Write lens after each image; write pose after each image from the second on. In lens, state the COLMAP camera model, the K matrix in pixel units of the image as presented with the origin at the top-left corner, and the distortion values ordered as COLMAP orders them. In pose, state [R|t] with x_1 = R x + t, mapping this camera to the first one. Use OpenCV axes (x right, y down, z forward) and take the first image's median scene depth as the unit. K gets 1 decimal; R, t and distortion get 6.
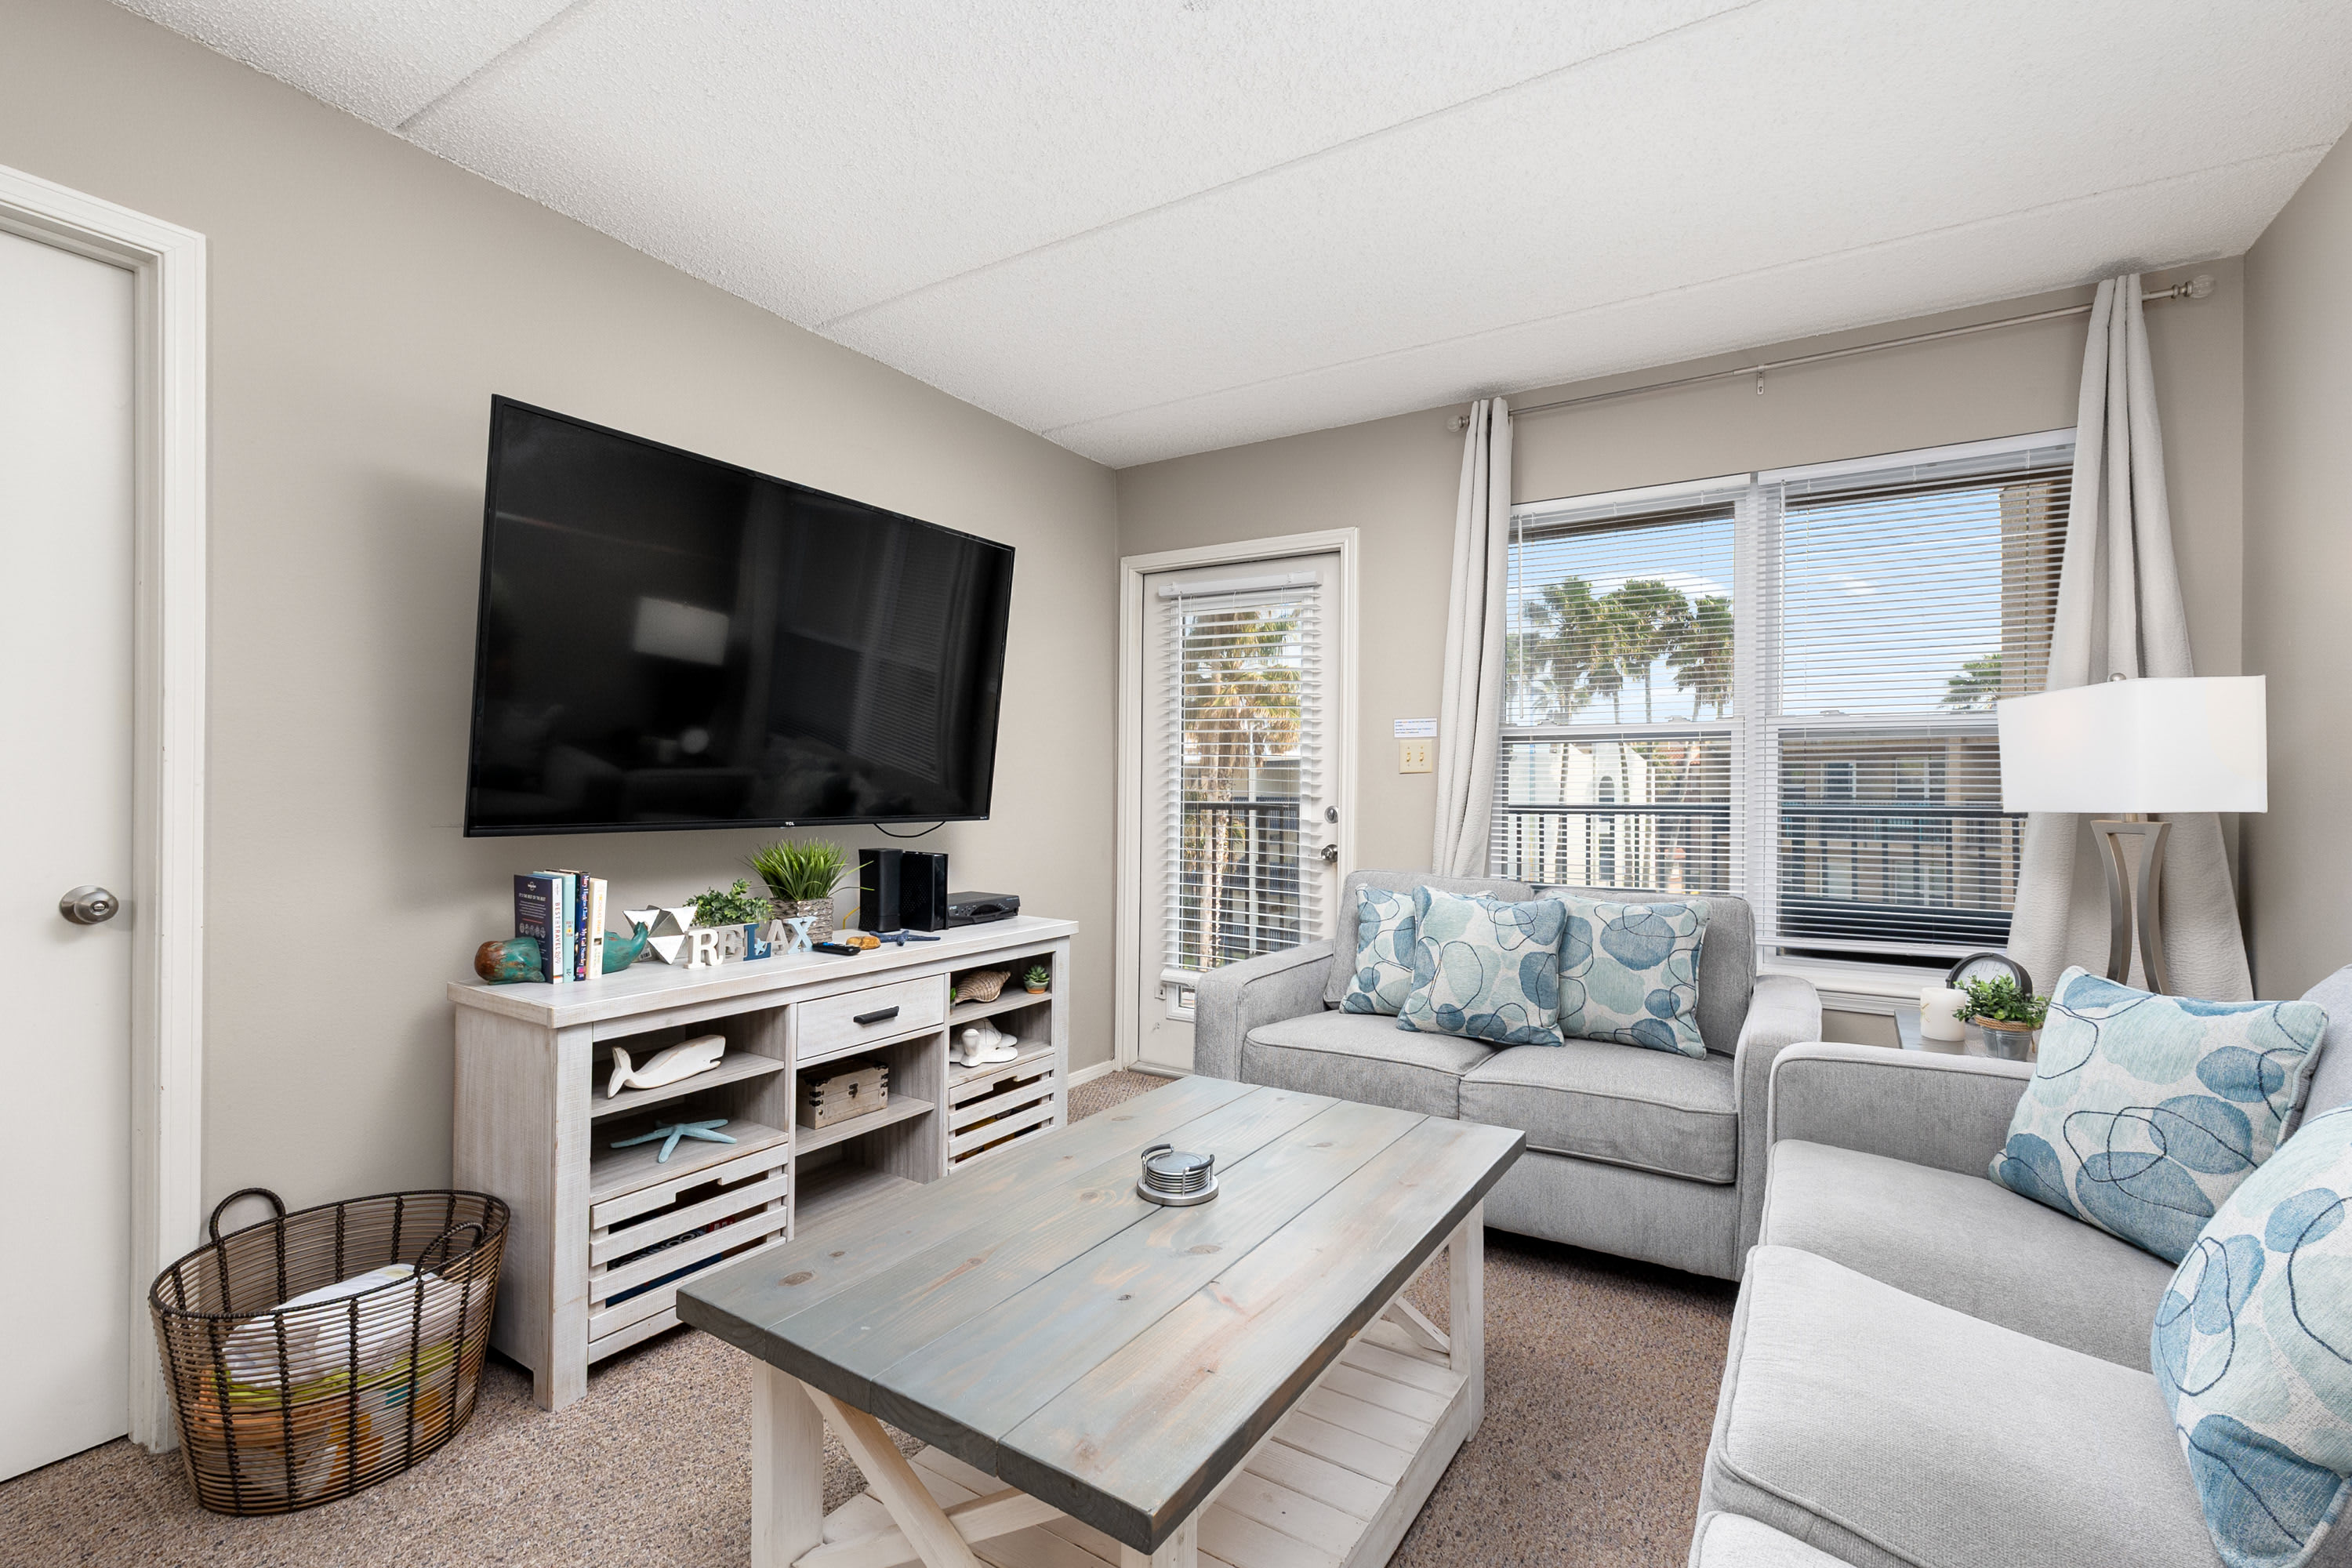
lens RADIAL K [[1034.8, 0, 1176.0], [0, 1034.8, 784.0], [0, 0, 1]] dist [0.001159, 0.000455]
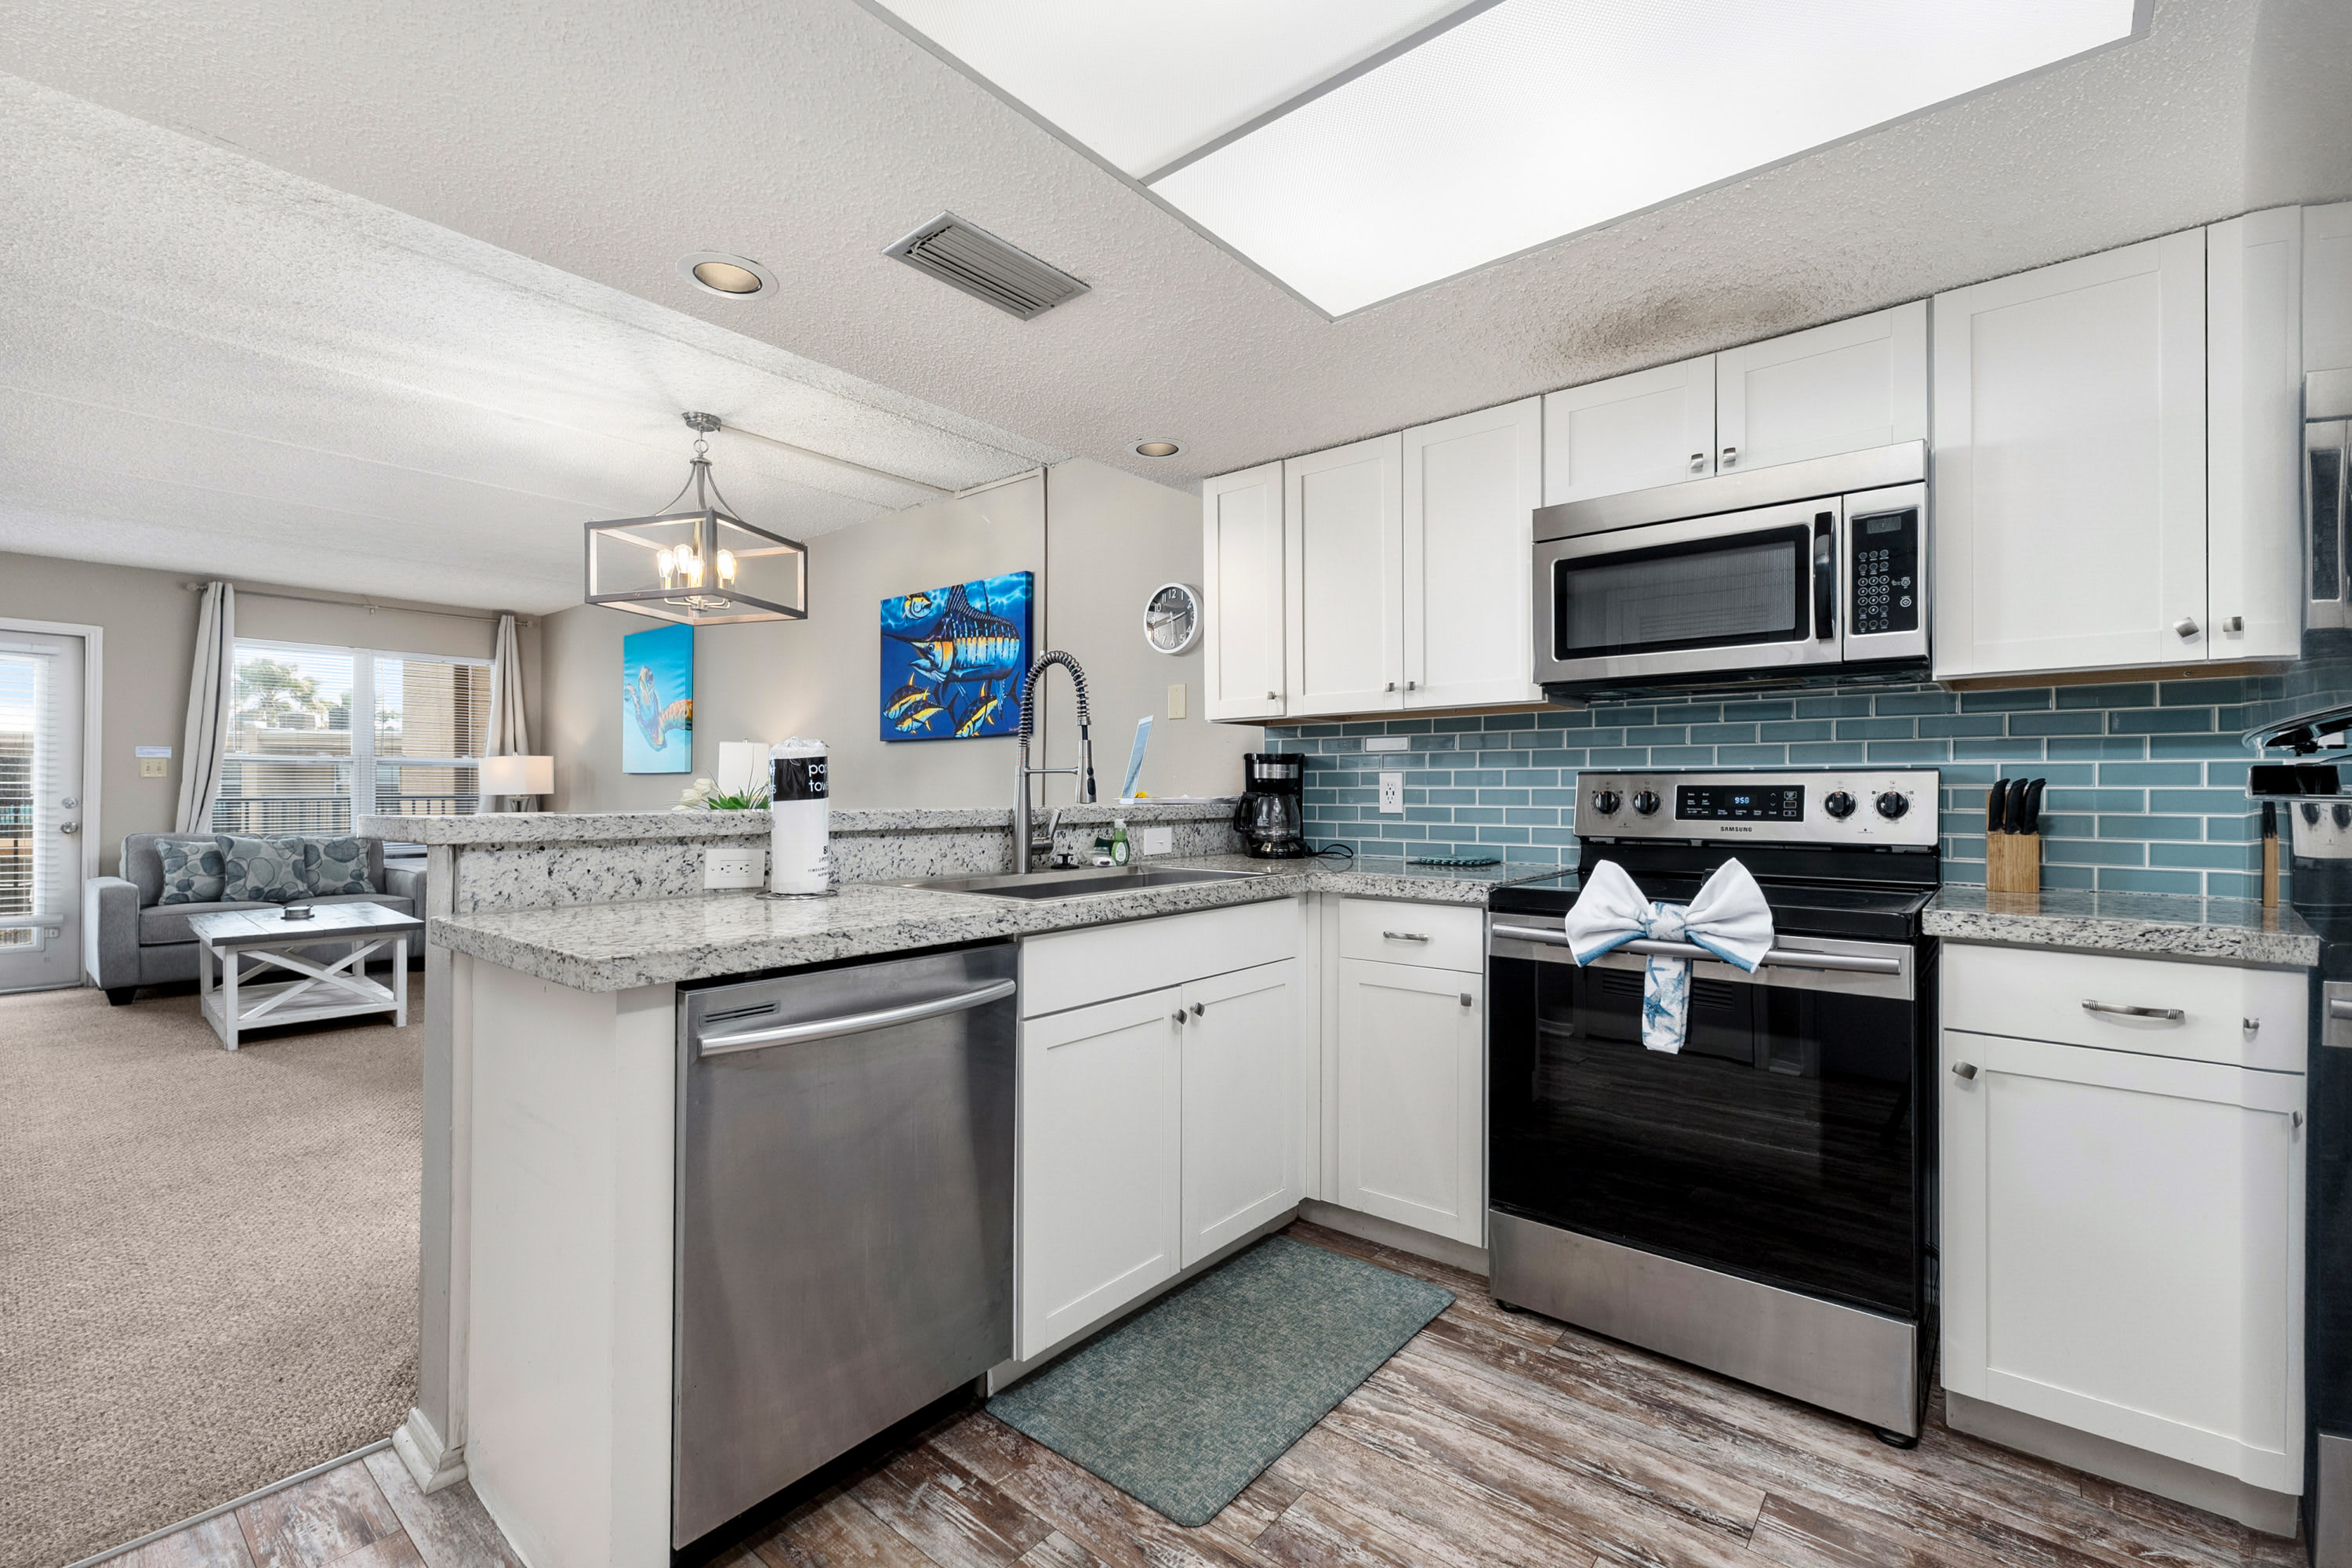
lens RADIAL K [[1010.2, 0, 1169.4], [0, 1010.2, 788.6], [0, 0, 1]] dist [0.000972, 0.000842]
pose [[0.144693, 0.001168, 0.989476, -1.526792], [-0.007071, 0.999975, -0.000147, -0.005144], [-0.989451, -0.006975, 0.144698, -1.175325]]
